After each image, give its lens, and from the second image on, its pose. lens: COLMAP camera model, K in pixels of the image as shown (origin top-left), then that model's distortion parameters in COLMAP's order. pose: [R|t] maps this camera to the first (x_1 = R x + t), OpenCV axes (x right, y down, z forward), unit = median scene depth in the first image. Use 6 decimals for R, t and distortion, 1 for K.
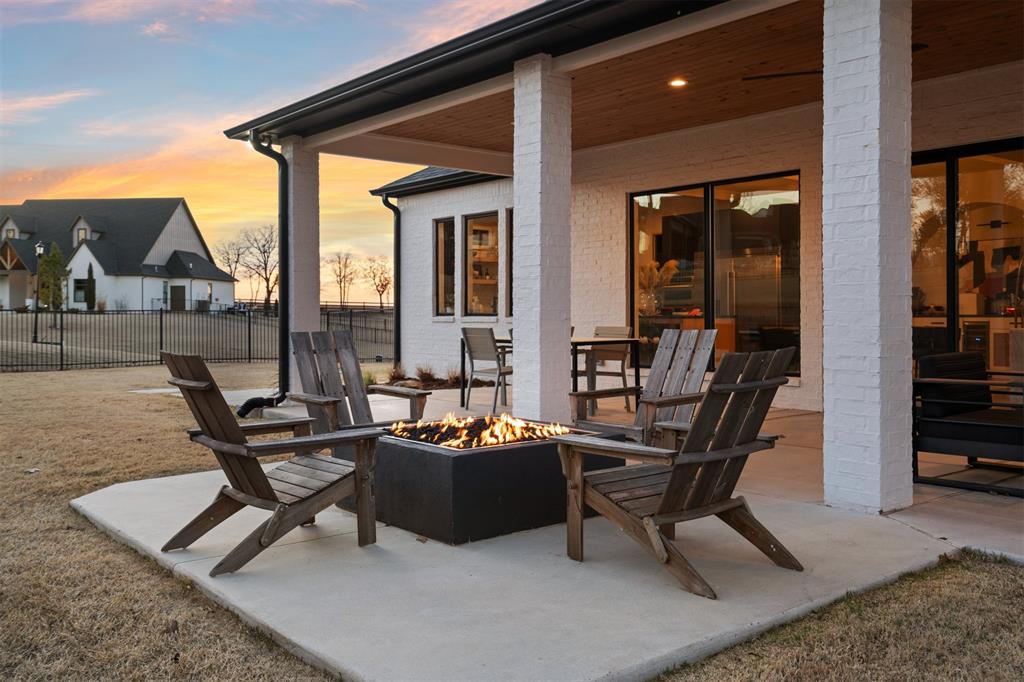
lens RADIAL K [[933.0, 0, 512.0], [0, 933.0, 341.0], [0, 0, 1]] dist [0.000915, 0.002728]
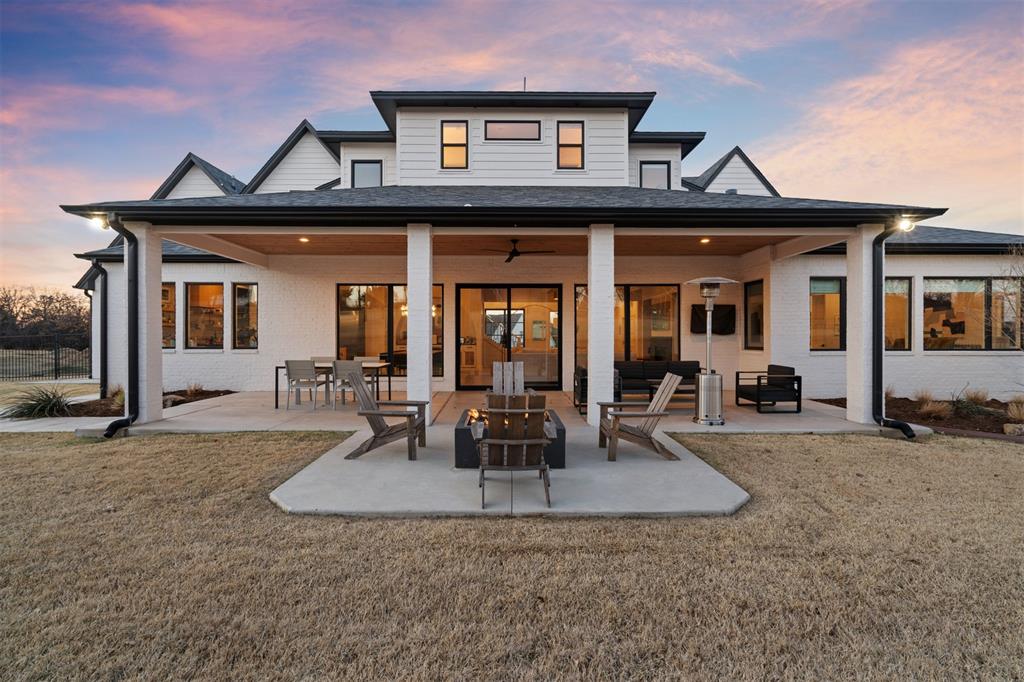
lens RADIAL K [[459.1, 0, 512.1], [0, 459.1, 337.2], [0, 0, 1]] dist [-0.001187, 0.000046]
pose [[0.622449, 0.006497, 0.782634, -0.296336], [0.017721, 0.999592, -0.022391, -0.019222], [-0.782460, 0.027806, 0.622080, 0.126027]]
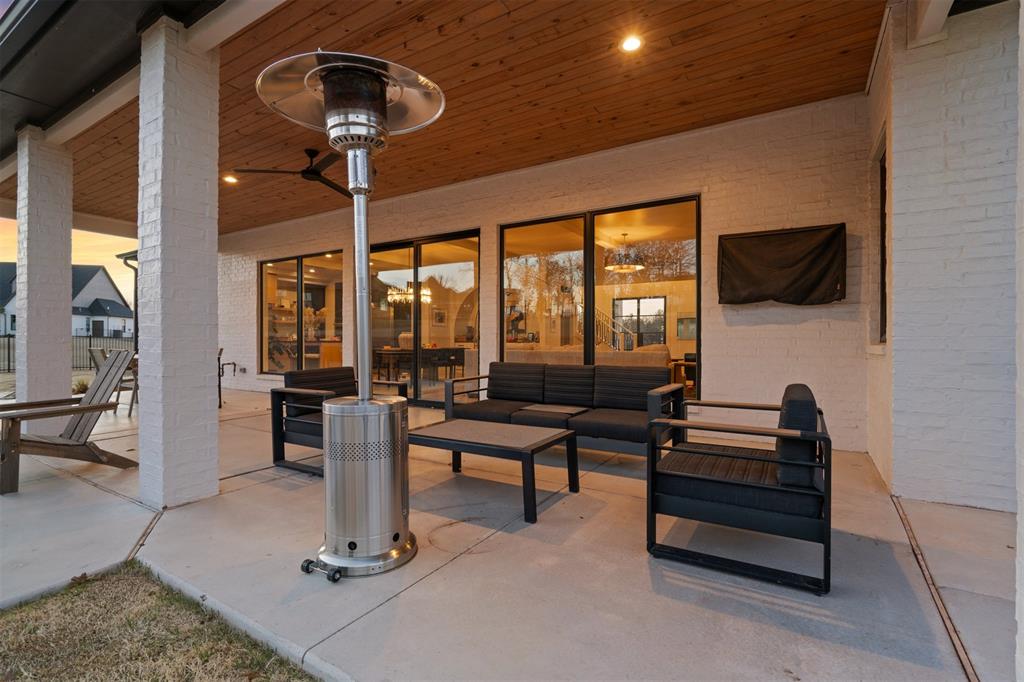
lens RADIAL K [[473.3, 0, 512.0], [0, 473.3, 341.0], [0, 0, 1]] dist [-0.000775, -0.000115]
pose [[0.946316, 0.010115, 0.323085, 0.213377], [-0.000199, 0.999528, -0.030710, -0.002704], [-0.323243, 0.028997, 0.945871, 0.103624]]
